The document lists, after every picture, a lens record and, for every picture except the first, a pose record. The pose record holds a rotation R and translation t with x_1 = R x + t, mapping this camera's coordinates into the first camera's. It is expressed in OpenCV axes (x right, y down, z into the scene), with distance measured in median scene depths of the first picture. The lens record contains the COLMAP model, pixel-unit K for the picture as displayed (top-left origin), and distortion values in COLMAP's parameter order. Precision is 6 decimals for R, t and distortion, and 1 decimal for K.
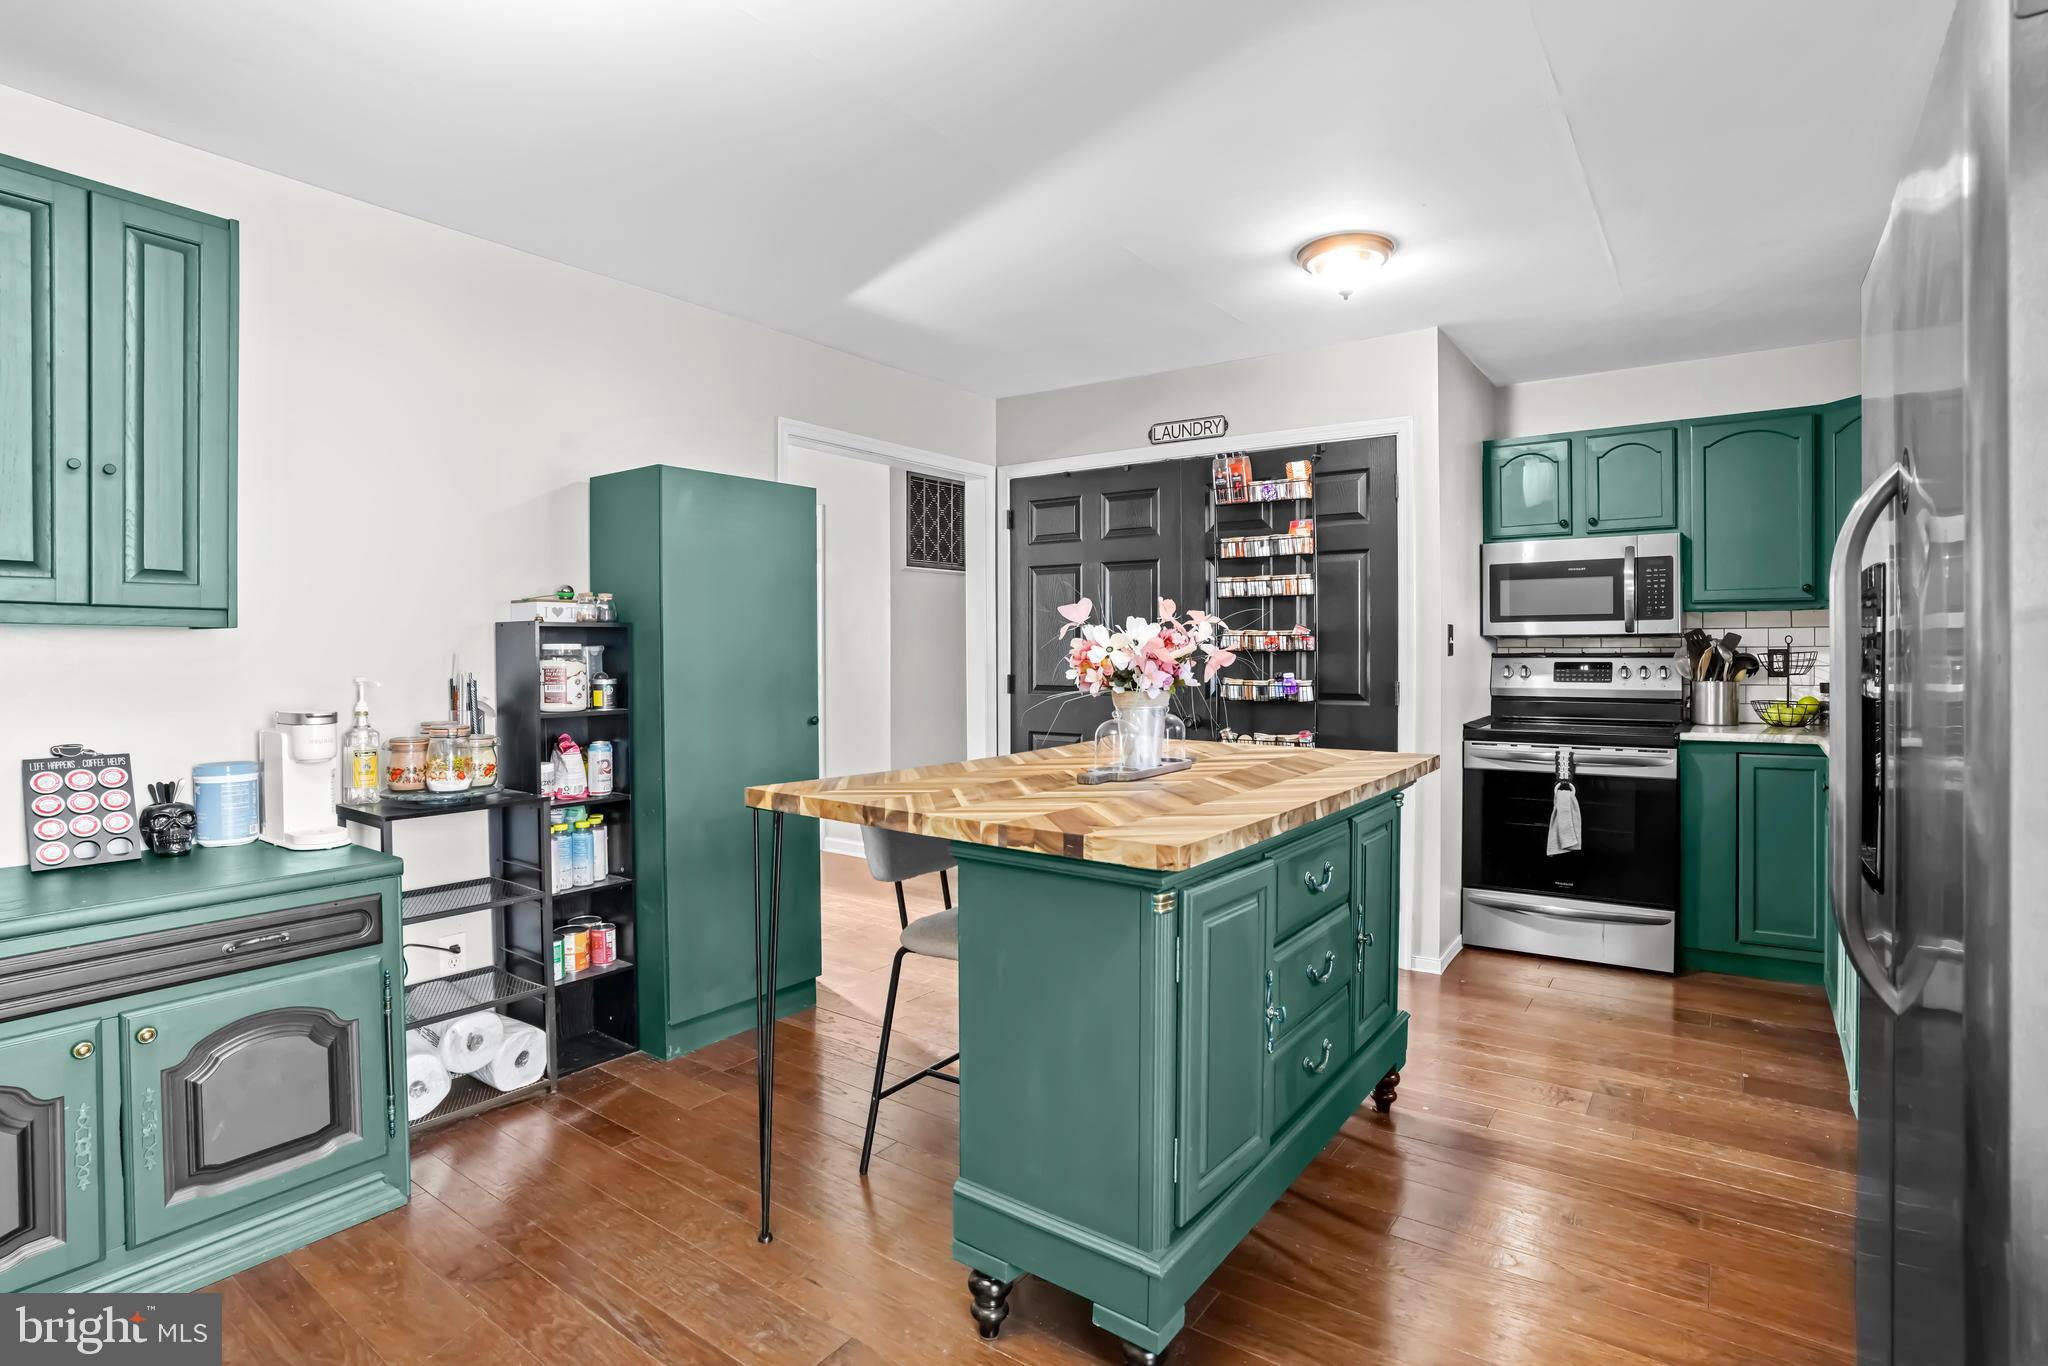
lens RADIAL K [[986.0, 0, 1066.4], [0, 986.0, 658.3], [0, 0, 1]] dist [-0.012236, 0.000046]
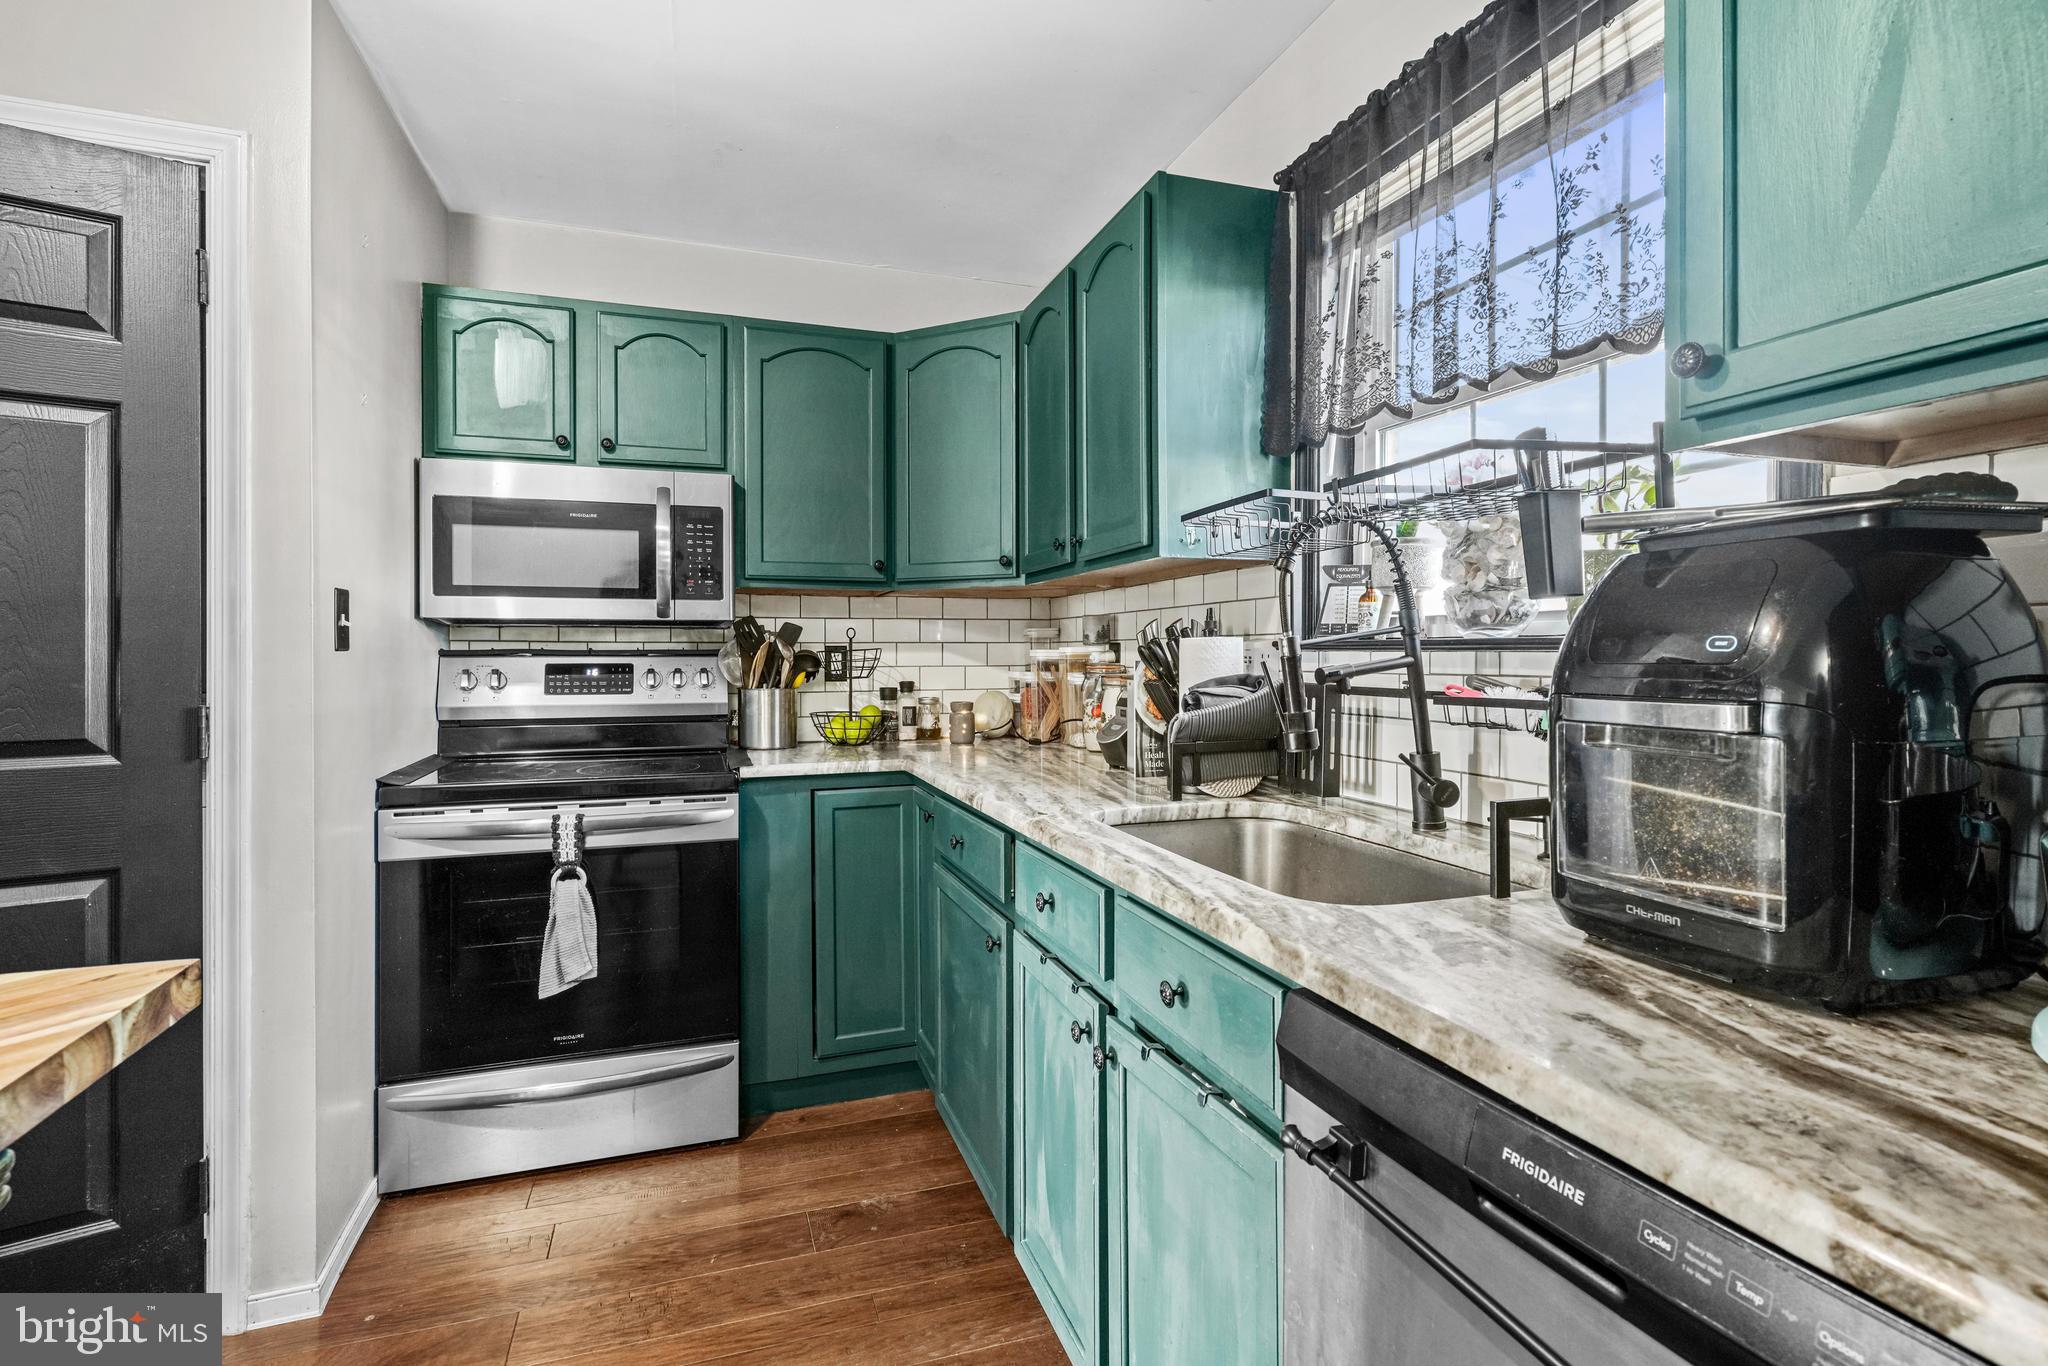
lens RADIAL K [[986.0, 0, 1066.4], [0, 986.0, 658.3], [0, 0, 1]] dist [-0.012236, 0.000046]
pose [[0.572034, 0.000643, 0.820230, 0.187279], [0.002784, 0.999992, -0.002726, 0.003379], [-0.820225, 0.003843, 0.572028, 0.401933]]
